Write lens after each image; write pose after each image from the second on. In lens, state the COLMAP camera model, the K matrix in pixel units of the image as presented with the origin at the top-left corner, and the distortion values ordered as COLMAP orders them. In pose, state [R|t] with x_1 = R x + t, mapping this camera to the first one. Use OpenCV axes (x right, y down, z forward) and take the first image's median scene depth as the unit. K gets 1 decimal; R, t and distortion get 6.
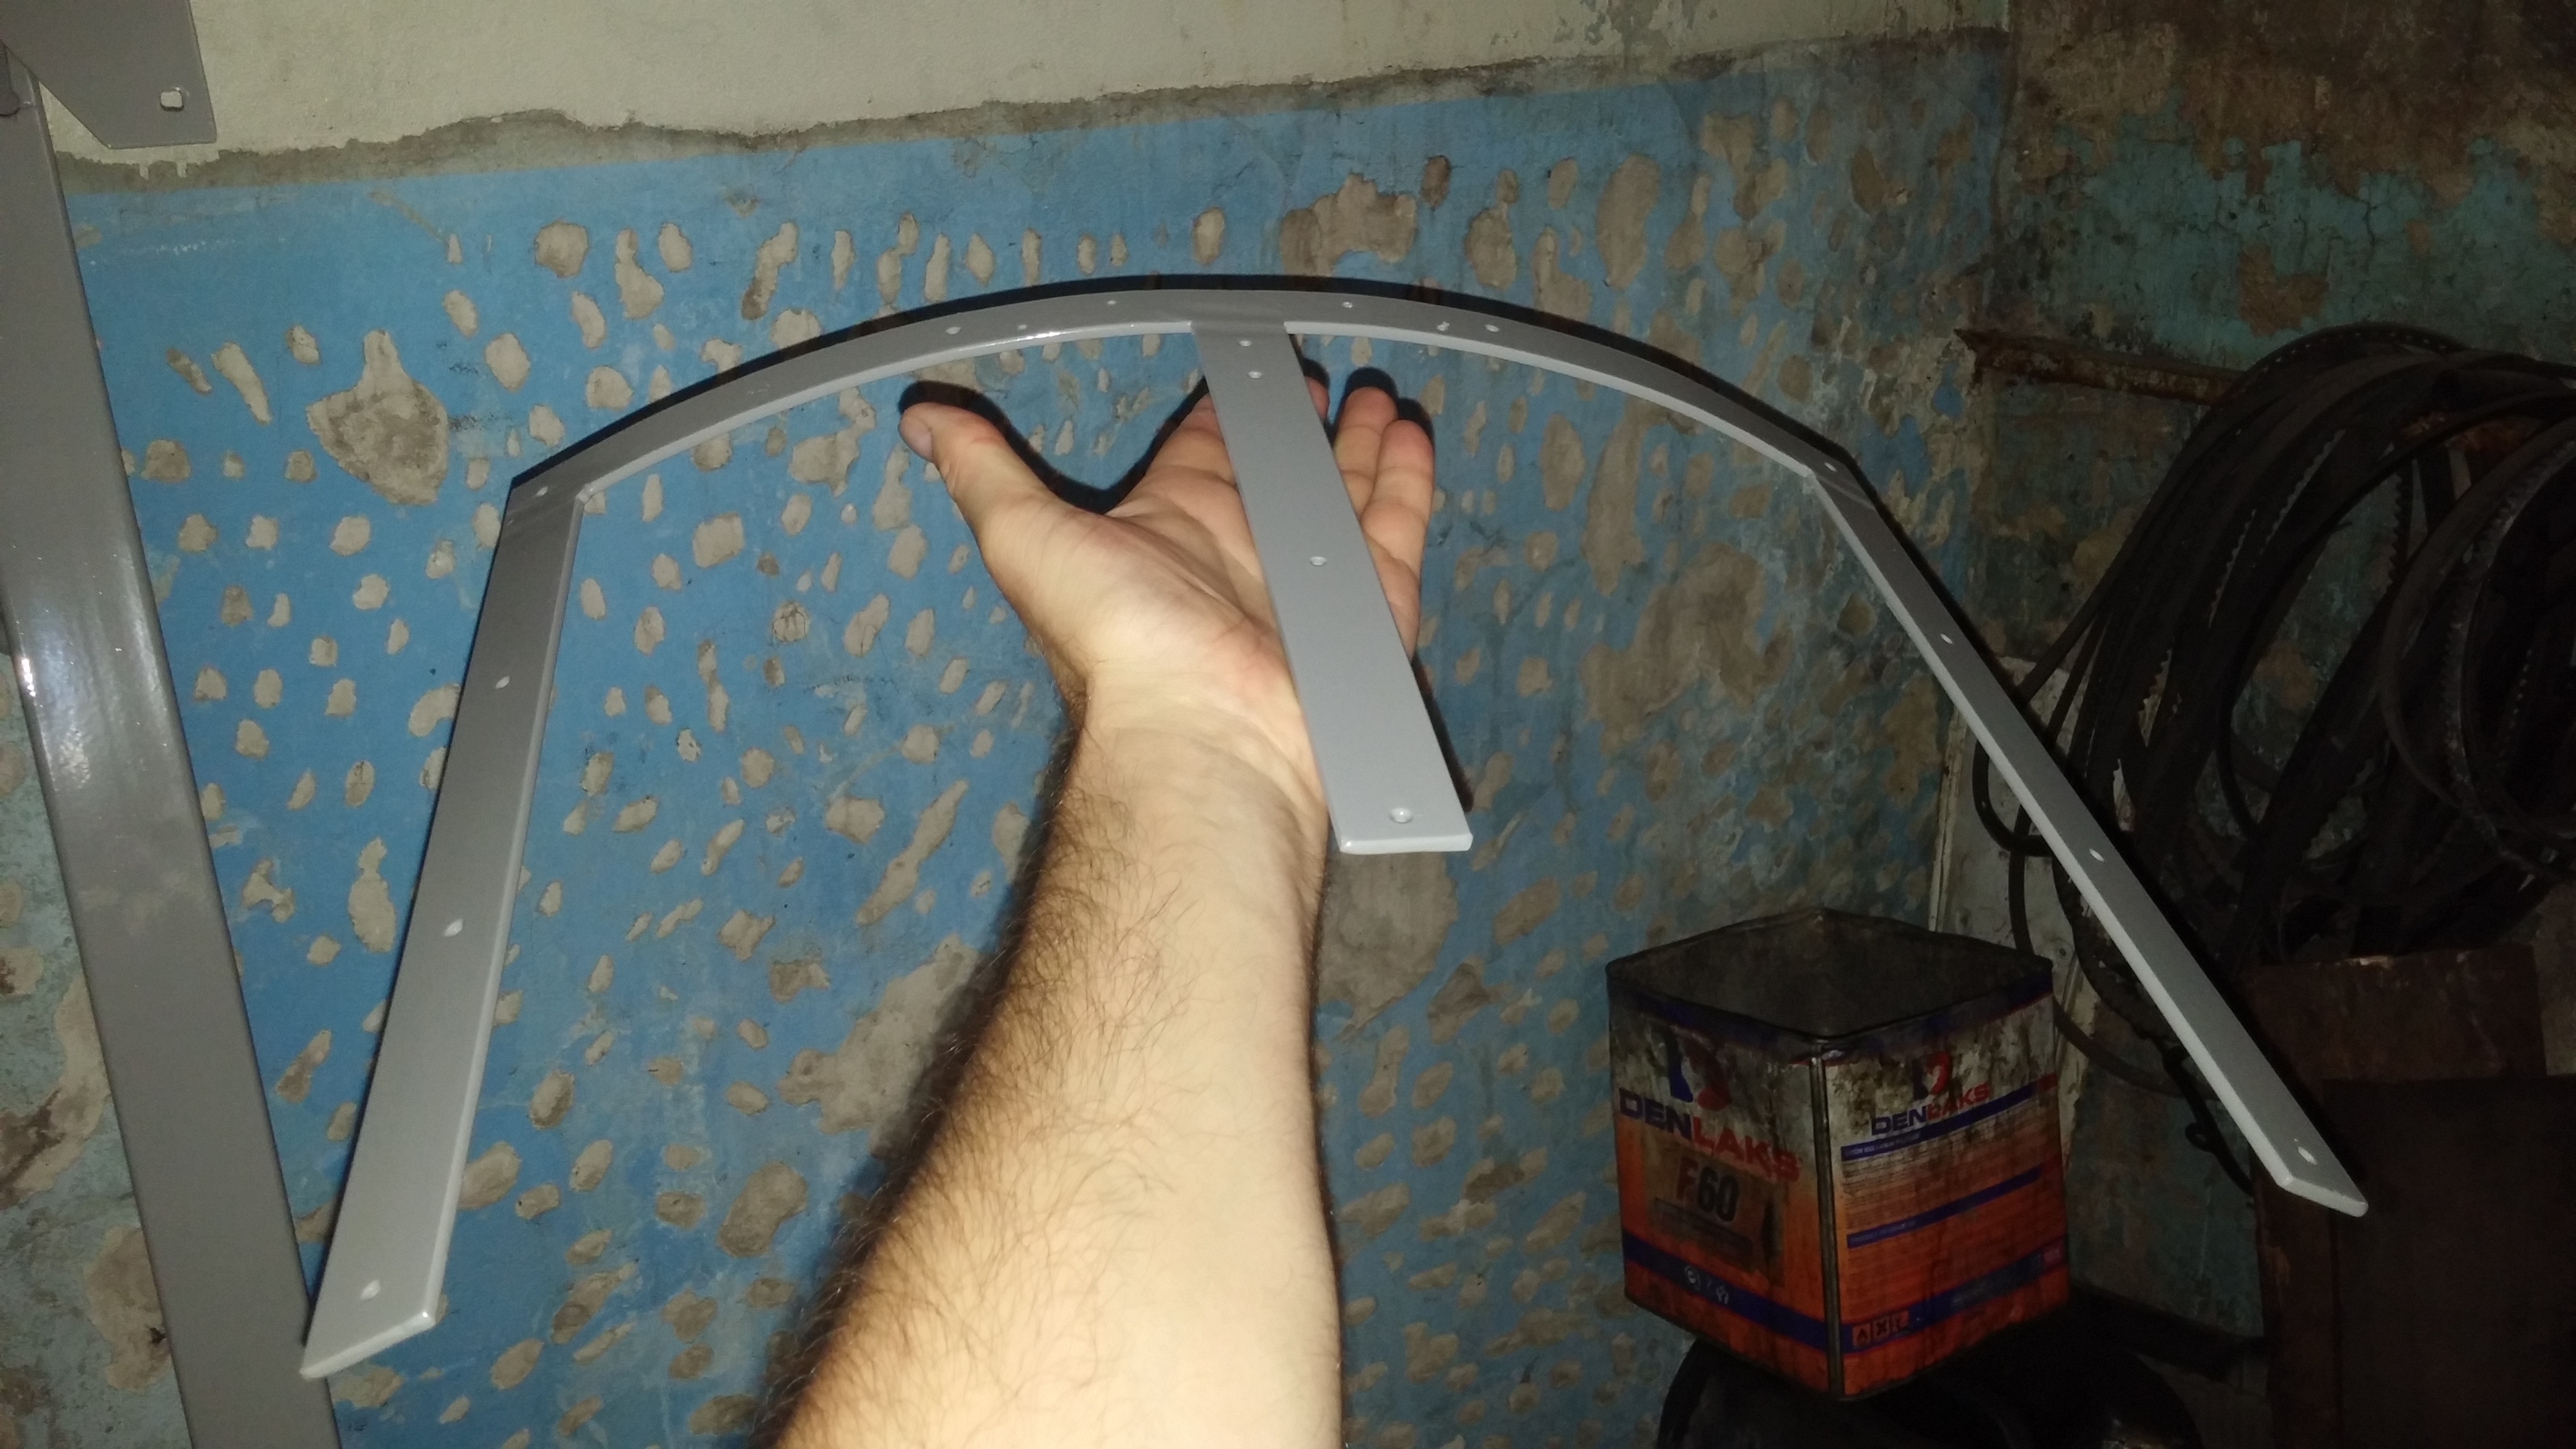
lens RADIAL K [[2227.1, 0, 1288.0], [0, 2227.1, 724.5], [0, 0, 1]] dist [0.082110, -0.109938]
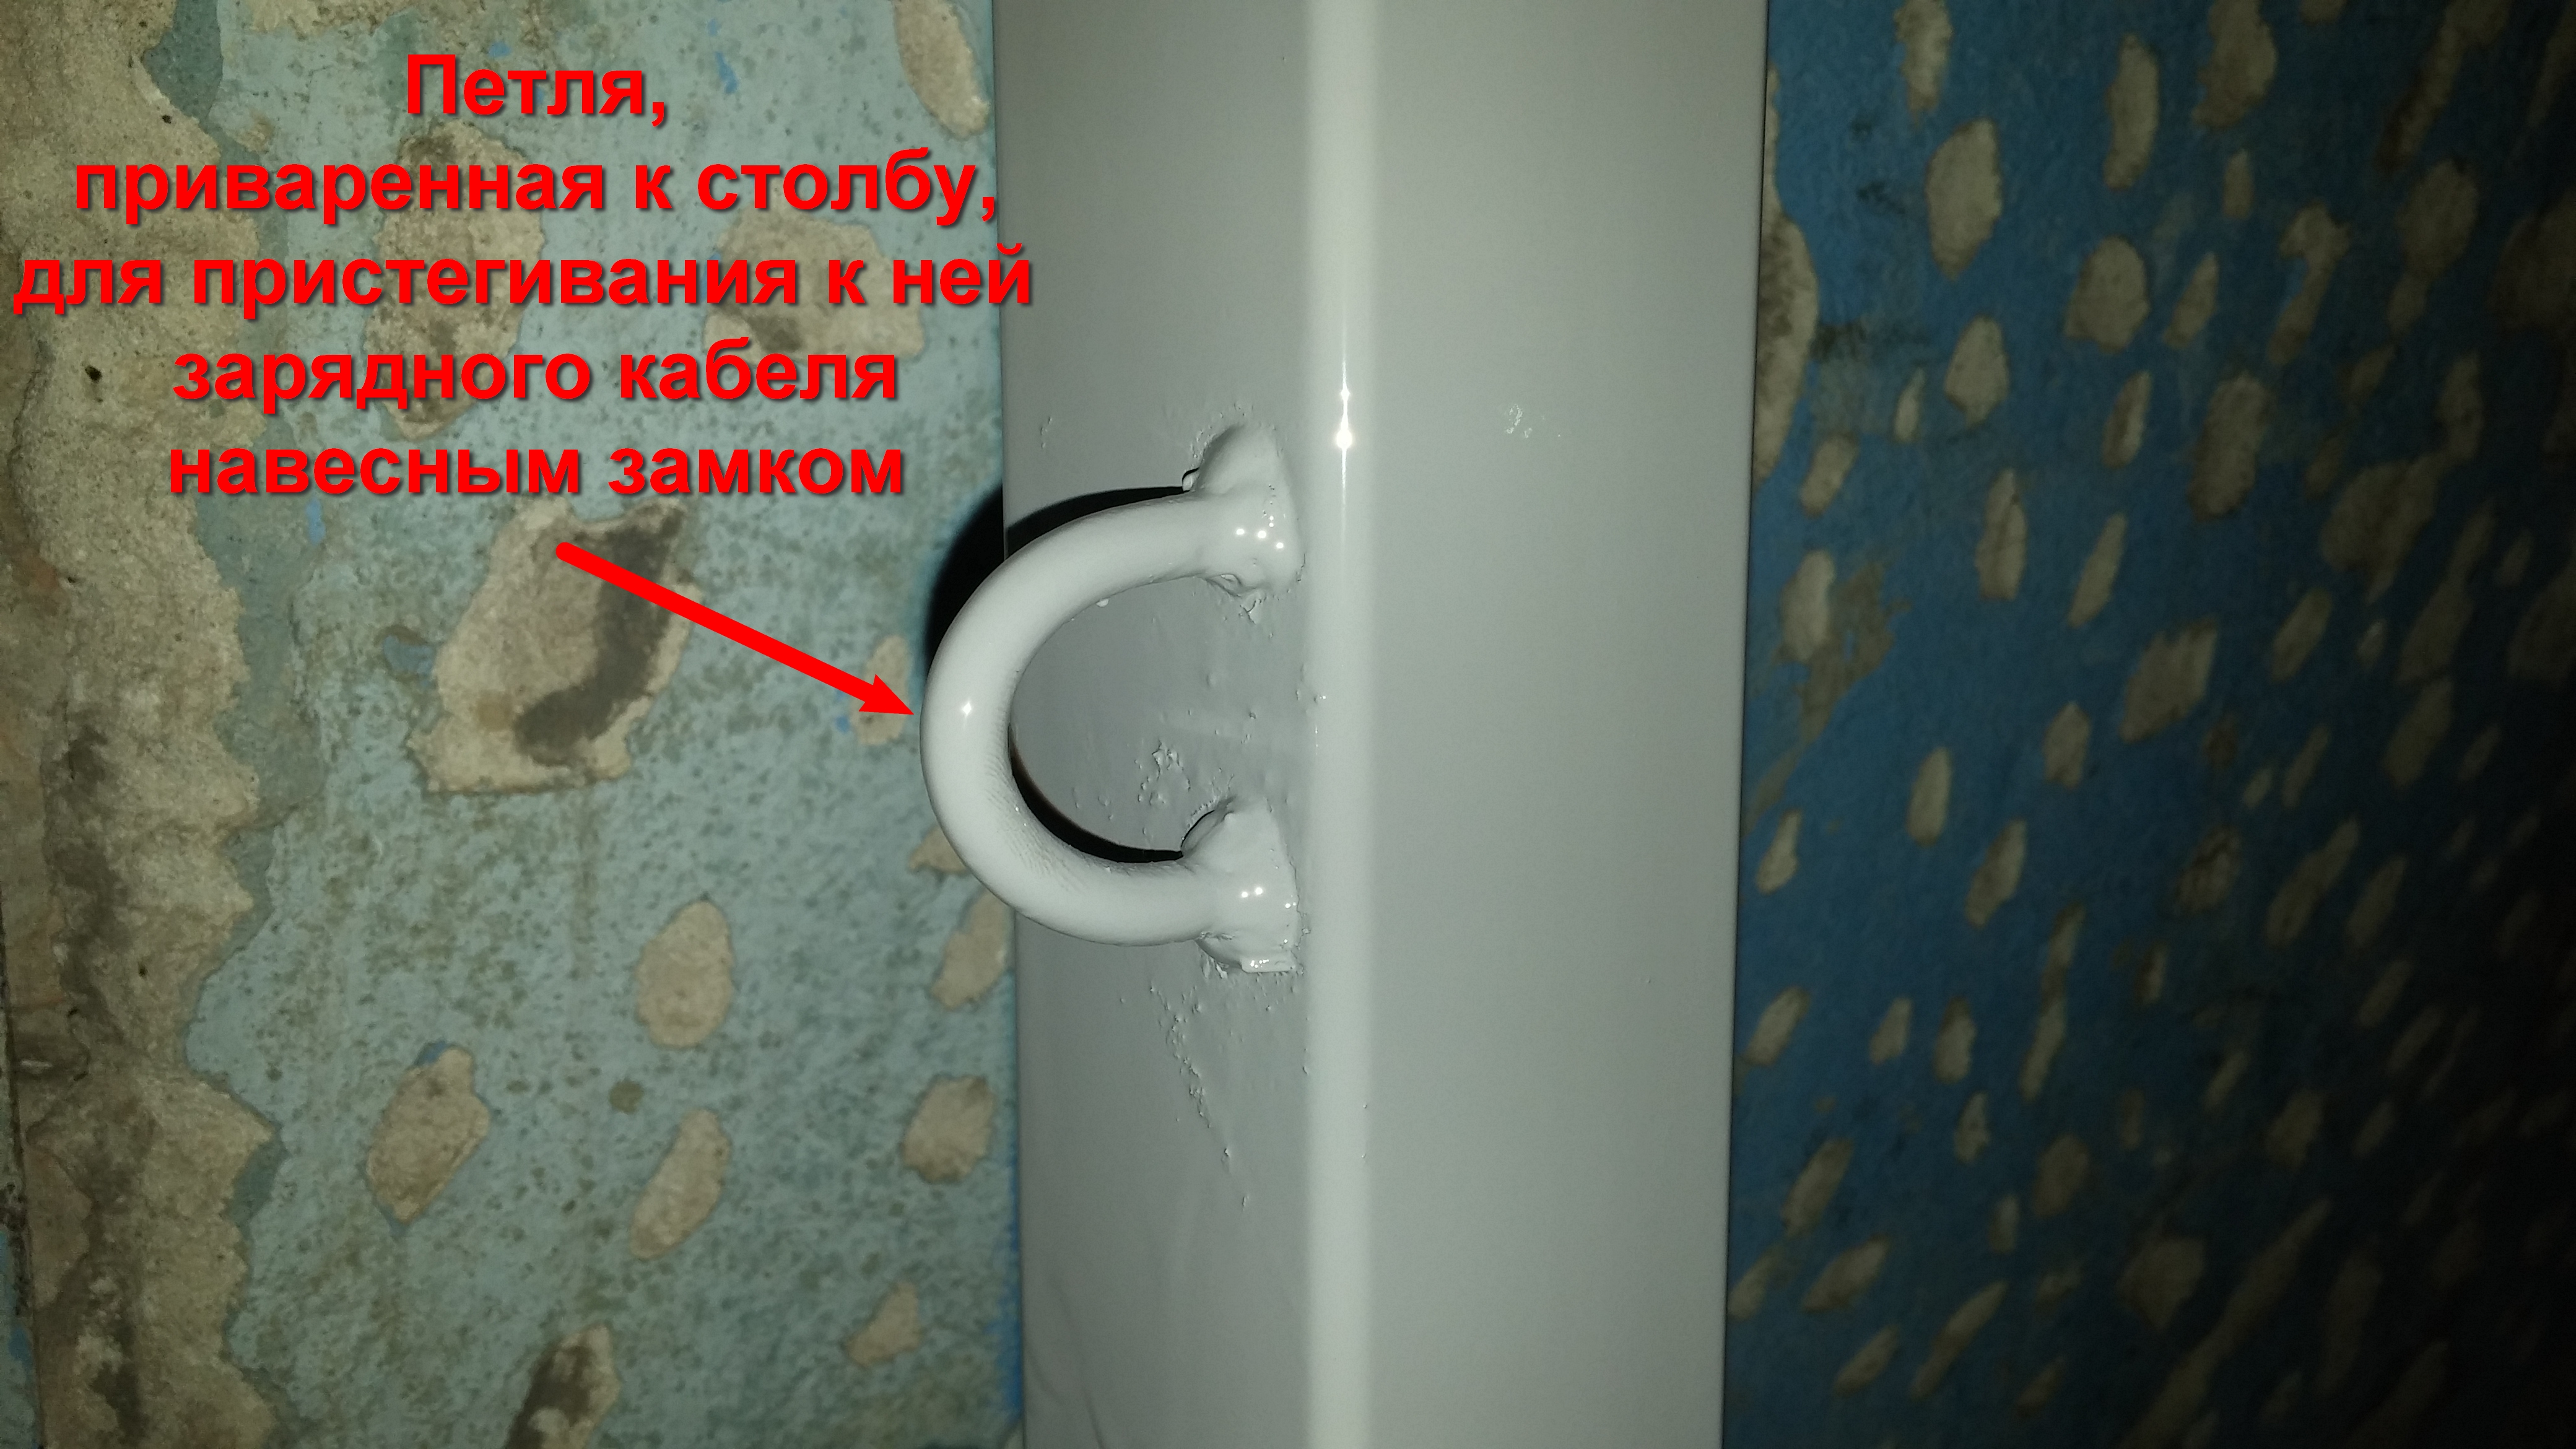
lens RADIAL K [[2311.7, 0, 1286.7], [0, 2311.7, 767.0], [0, 0, 1]] dist [0.067454, -0.136372]
pose [[0.991450, 0.130330, -0.006446, -0.341211], [-0.130158, 0.991242, 0.022318, -0.044472], [0.009298, -0.021288, 0.999730, 0.457602]]
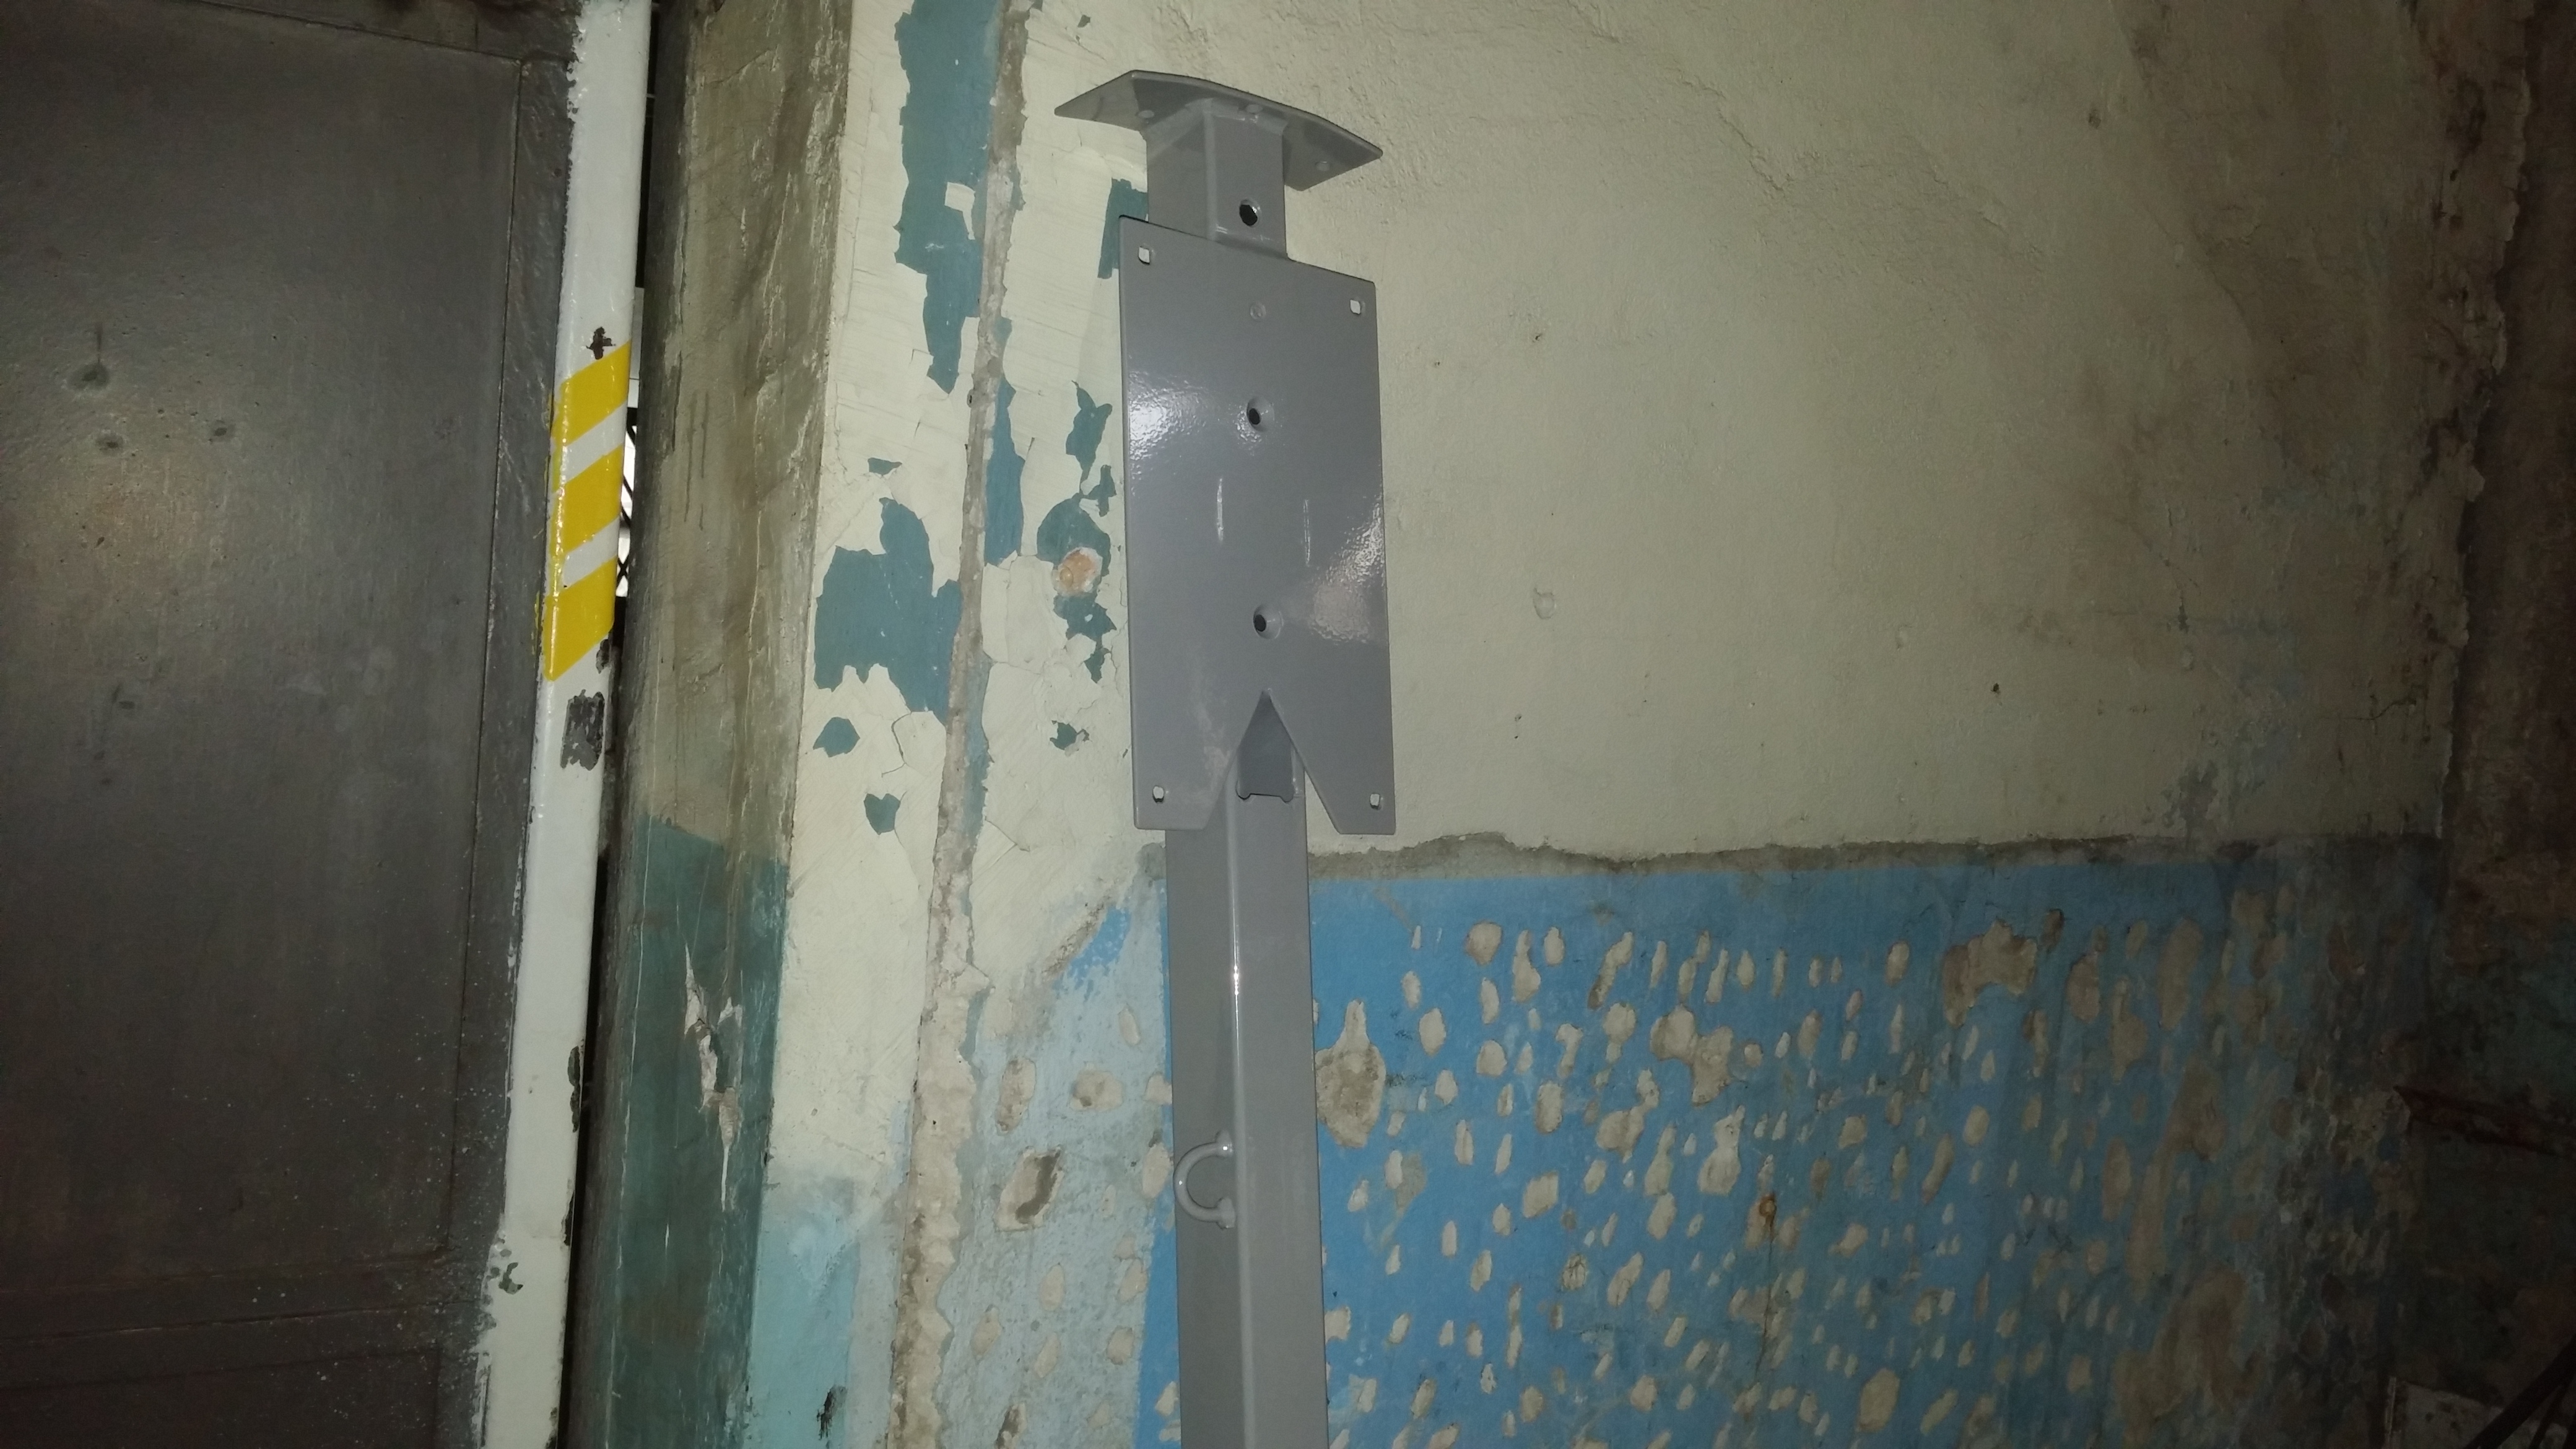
lens RADIAL K [[2227.1, 0, 1288.0], [0, 2227.1, 724.5], [0, 0, 1]] dist [0.082110, -0.109938]
pose [[0.995037, 0.096706, 0.023429, -0.356297], [-0.086750, 0.958439, -0.271789, 0.007853], [-0.048739, 0.268408, 0.962071, -0.133908]]
